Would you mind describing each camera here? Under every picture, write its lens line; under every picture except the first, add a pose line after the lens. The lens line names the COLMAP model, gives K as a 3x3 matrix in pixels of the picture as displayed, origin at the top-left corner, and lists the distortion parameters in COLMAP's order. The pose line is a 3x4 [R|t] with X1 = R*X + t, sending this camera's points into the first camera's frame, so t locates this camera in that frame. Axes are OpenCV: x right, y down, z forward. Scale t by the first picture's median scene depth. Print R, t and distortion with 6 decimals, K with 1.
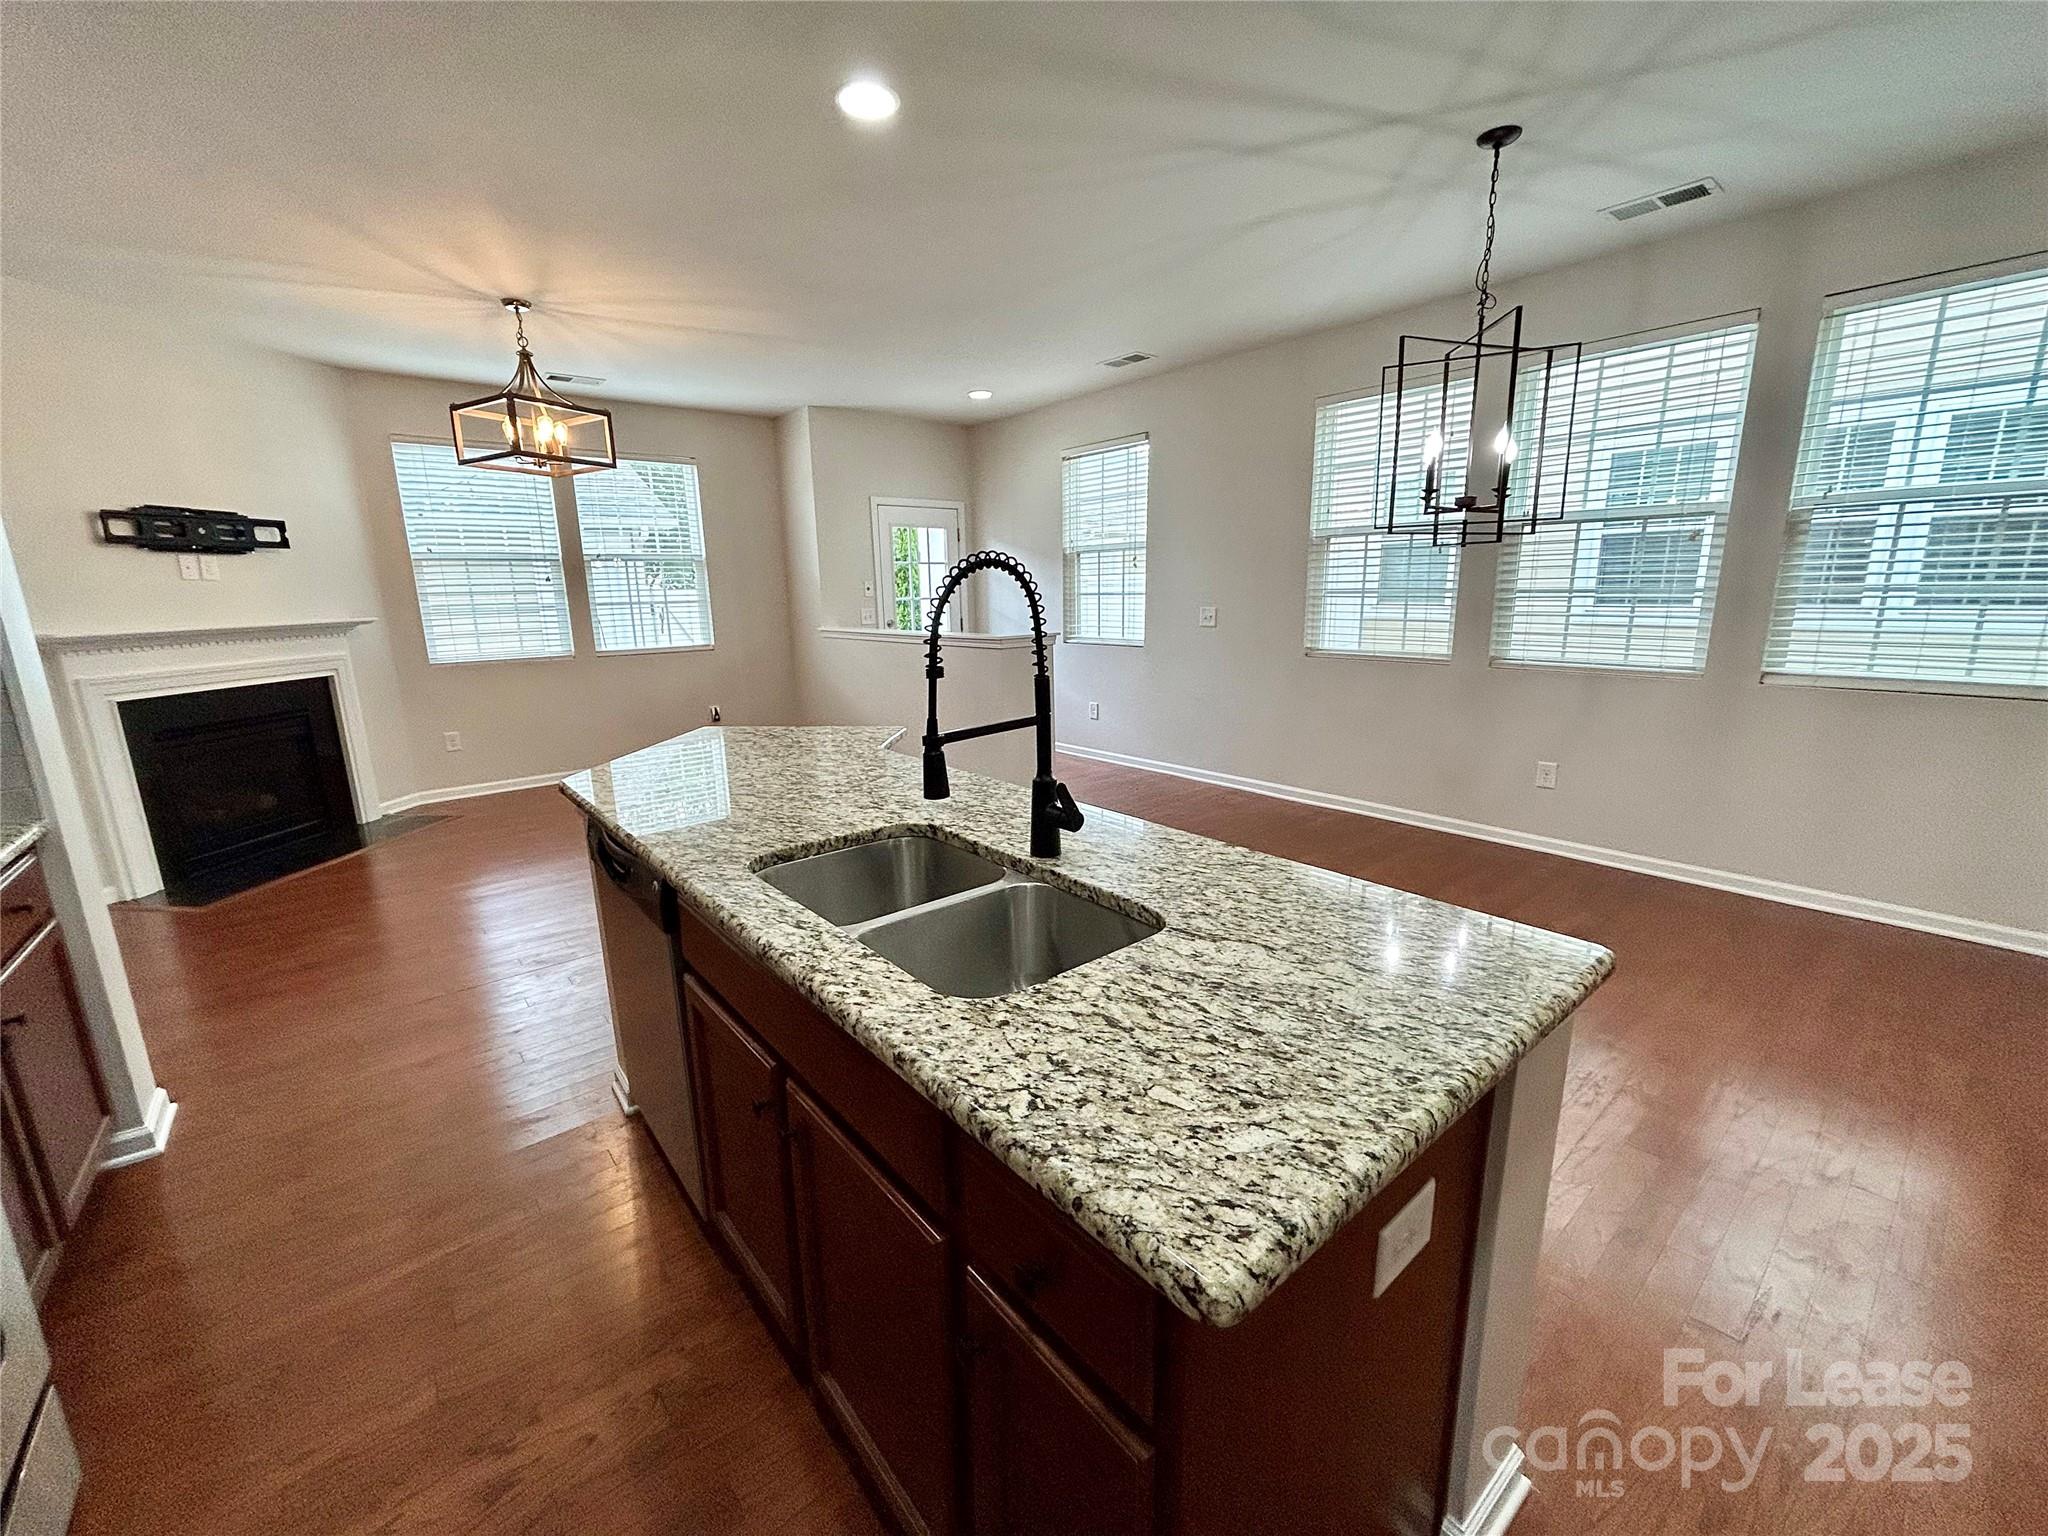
lens RADIAL K [[830.1, 0, 1031.1], [0, 830.1, 764.6], [0, 0, 1]] dist [0.008665, -0.000271]
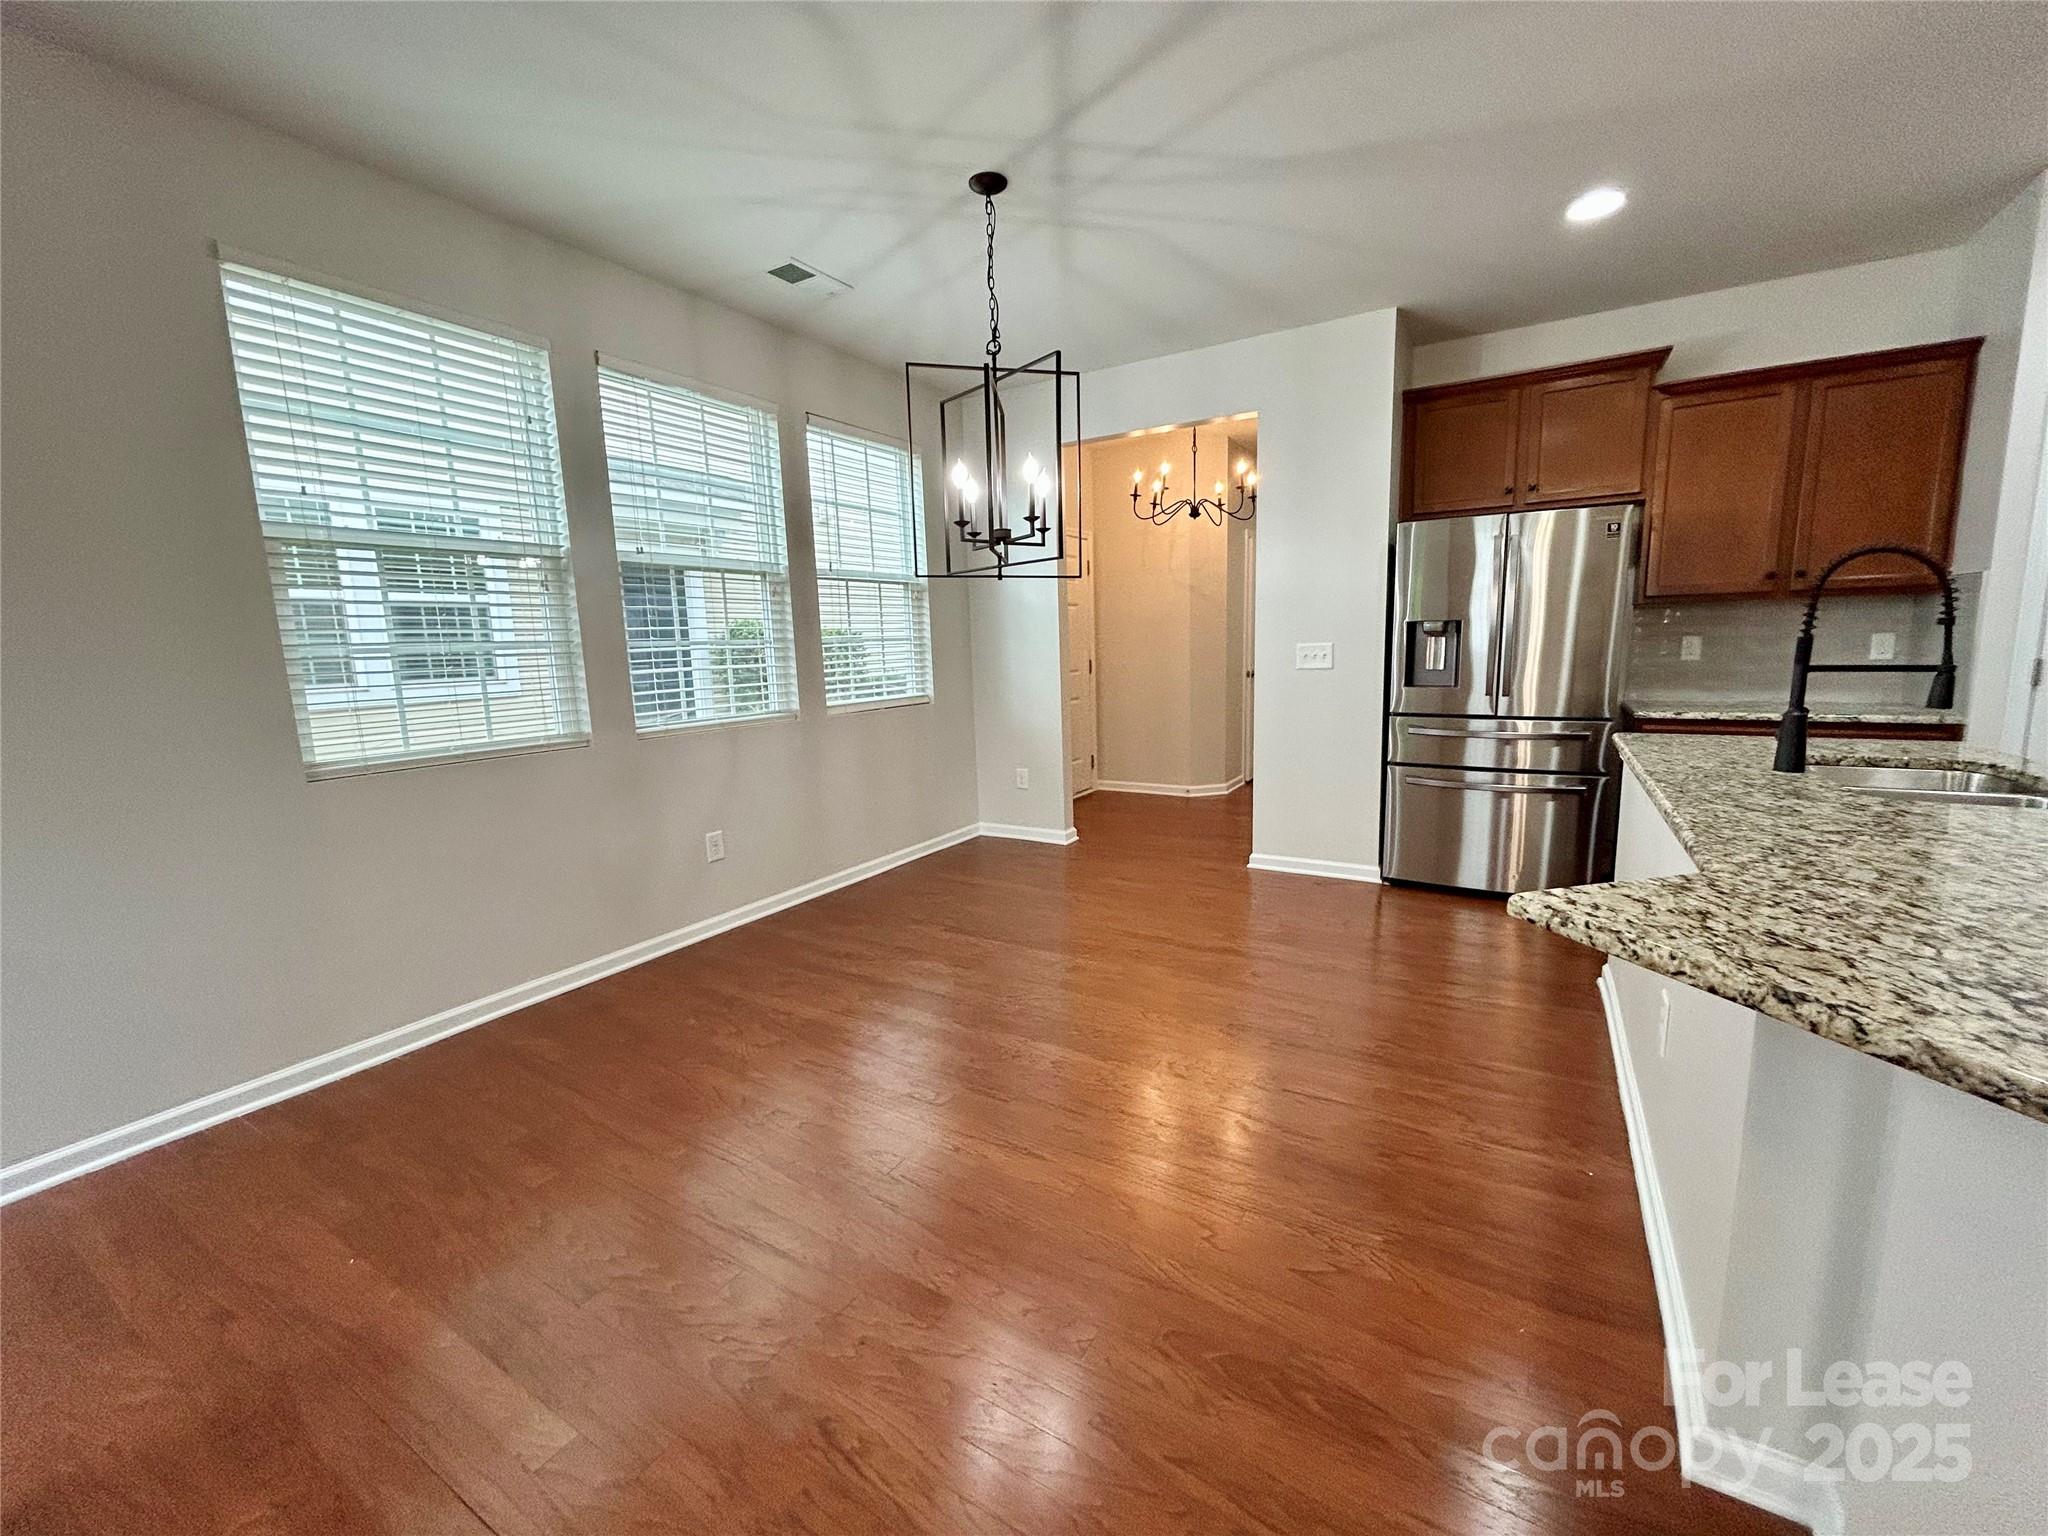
lens RADIAL K [[830.1, 0, 1020.3], [0, 830.1, 772.4], [0, 0, 1]] dist [0.008665, -0.000271]
pose [[-0.338332, -0.122211, 0.933058, -0.491139], [0.247323, 0.945125, 0.213472, -0.270620], [-0.907945, 0.302990, -0.289540, 1.460369]]
